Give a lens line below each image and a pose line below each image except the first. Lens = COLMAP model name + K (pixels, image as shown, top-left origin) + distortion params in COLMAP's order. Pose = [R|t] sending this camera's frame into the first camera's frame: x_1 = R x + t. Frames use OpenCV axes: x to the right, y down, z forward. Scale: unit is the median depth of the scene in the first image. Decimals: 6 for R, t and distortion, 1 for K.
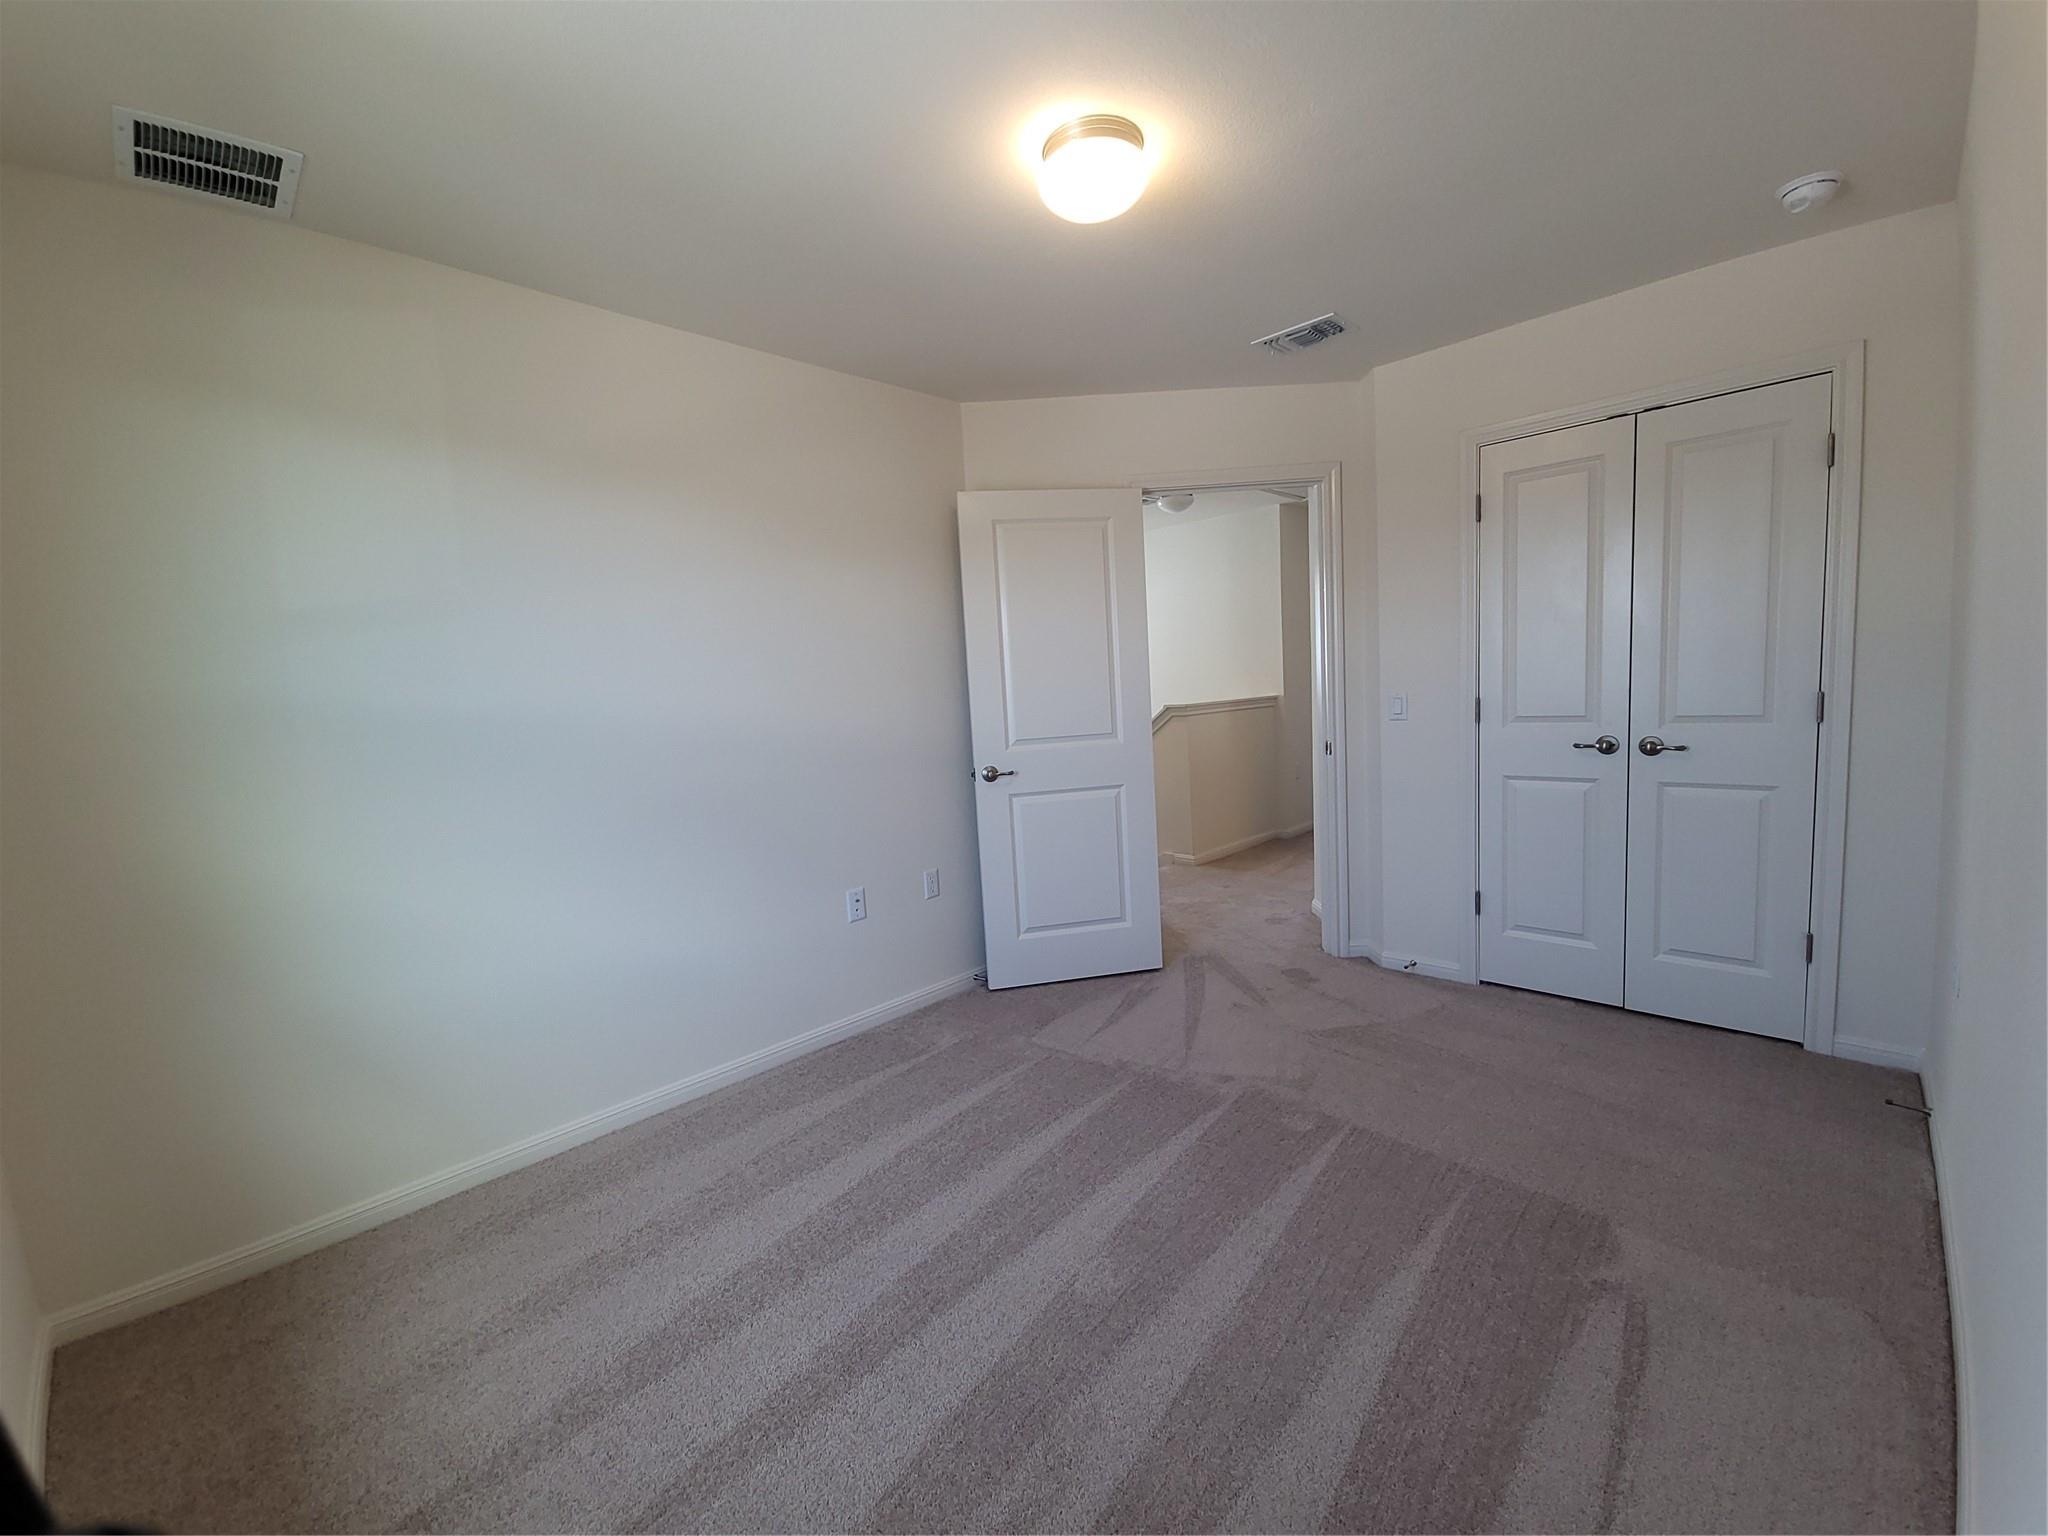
lens RADIAL K [[828.5, 0, 1016.2], [0, 828.5, 764.4], [0, 0, 1]] dist [0.009769, -0.005592]
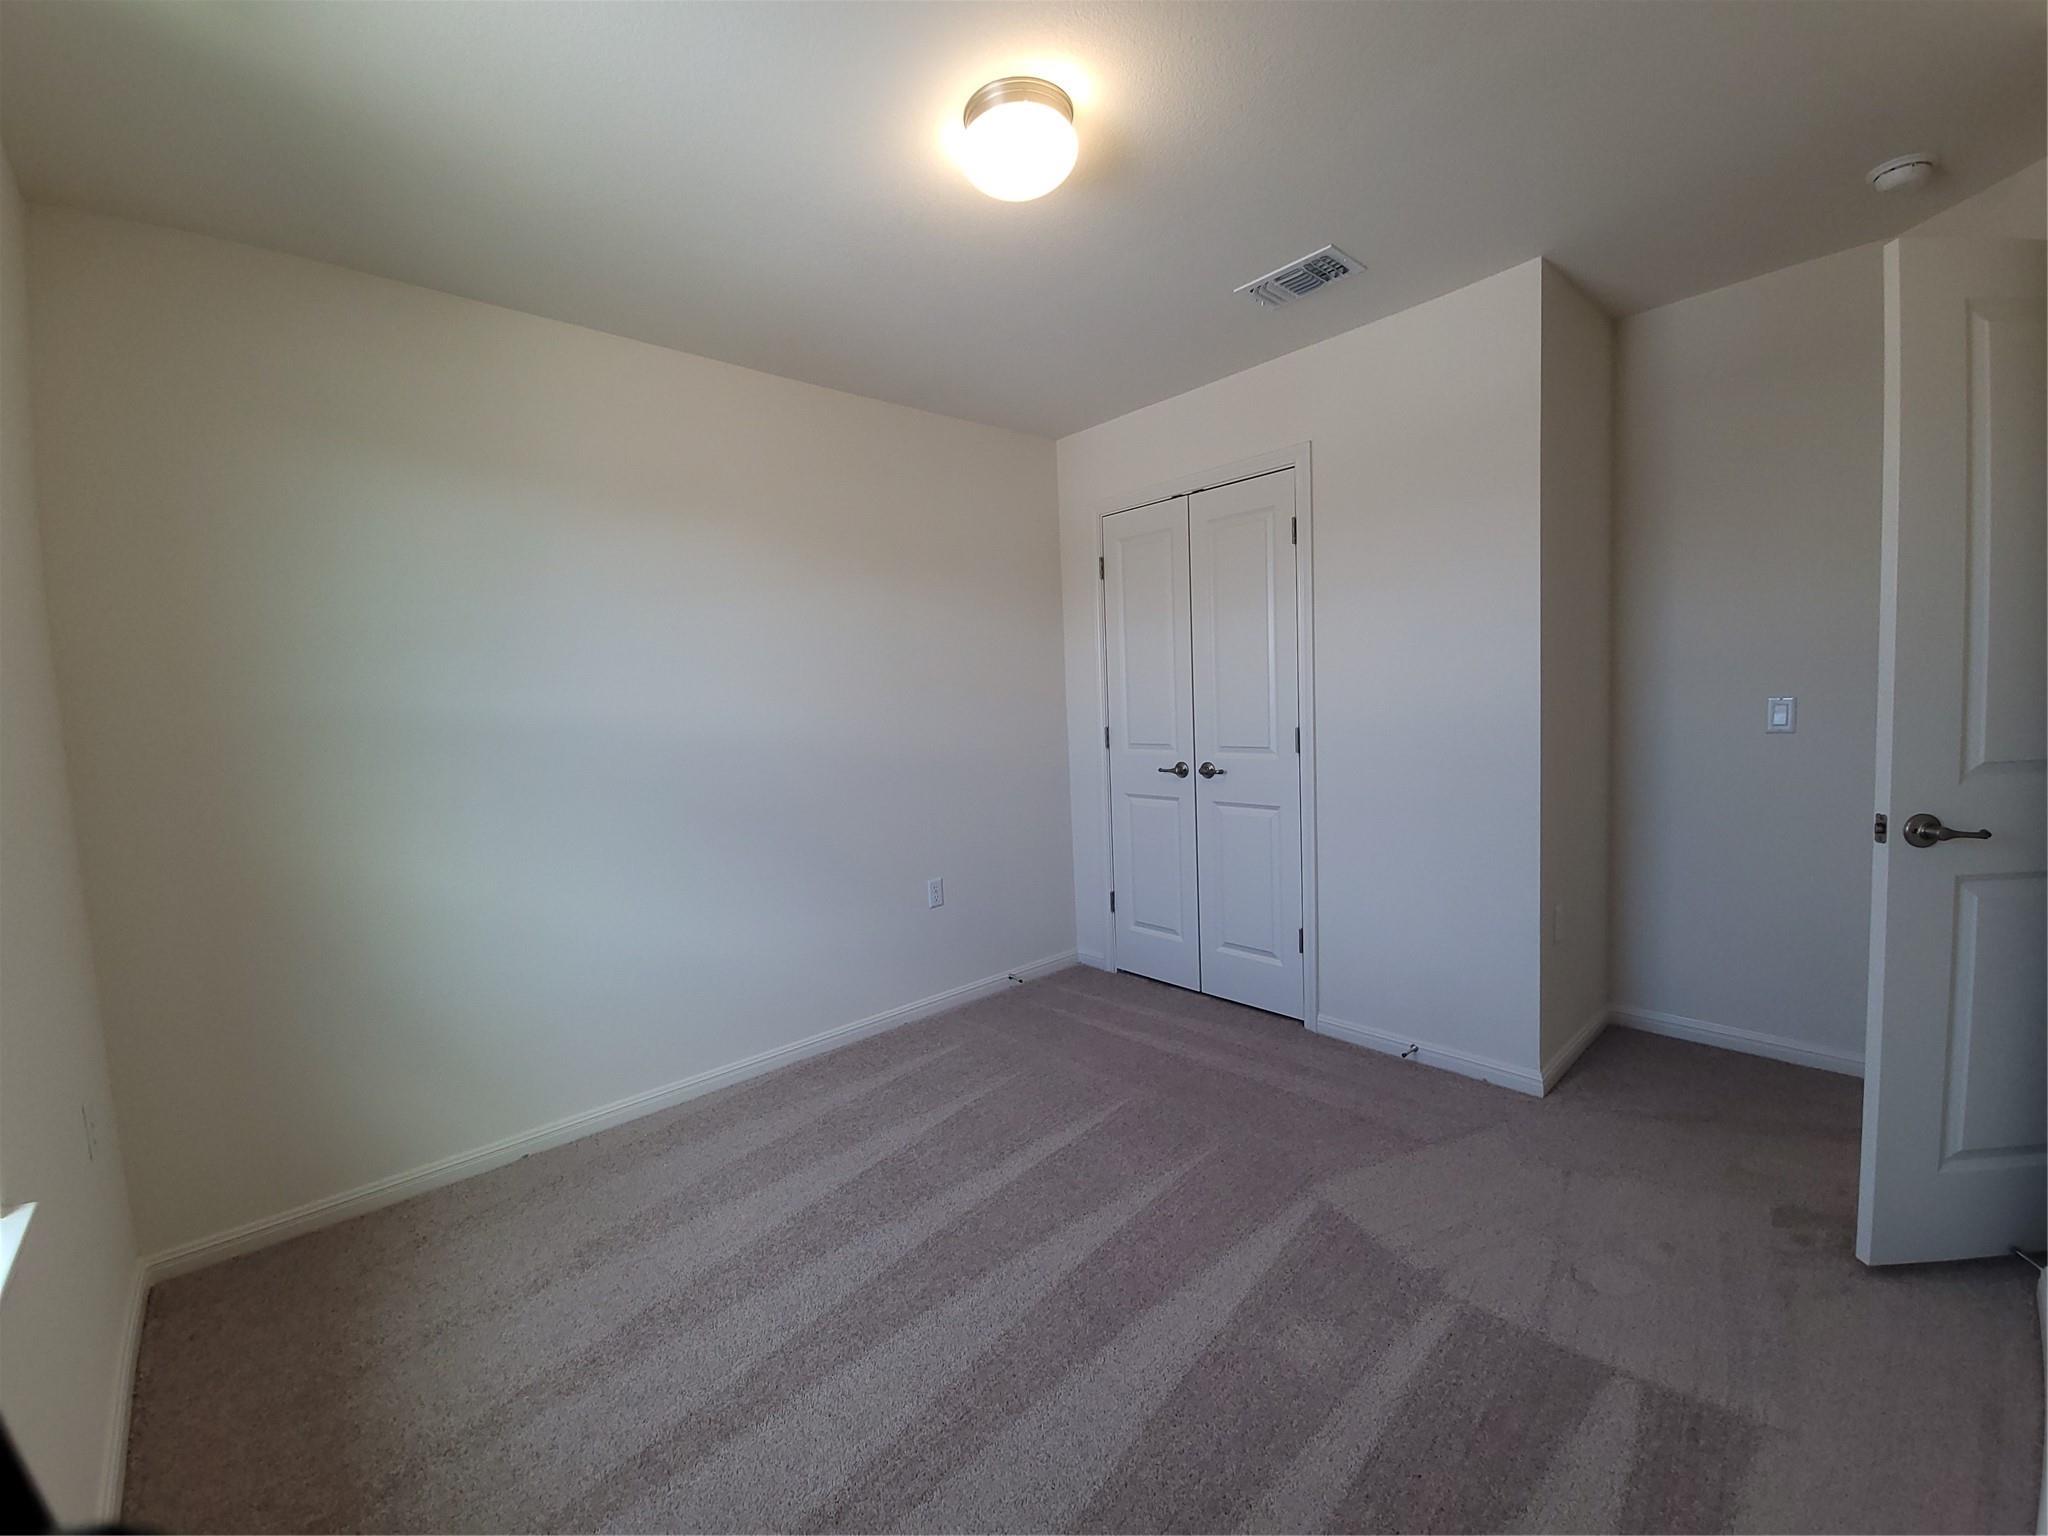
lens RADIAL K [[828.5, 0, 1016.2], [0, 828.5, 764.4], [0, 0, 1]] dist [0.009769, -0.005592]
pose [[0.996768, 0.009781, -0.079742, 0.534260], [-0.010530, 0.999904, -0.008979, -0.015670], [0.079647, 0.009790, 0.996775, -0.189644]]
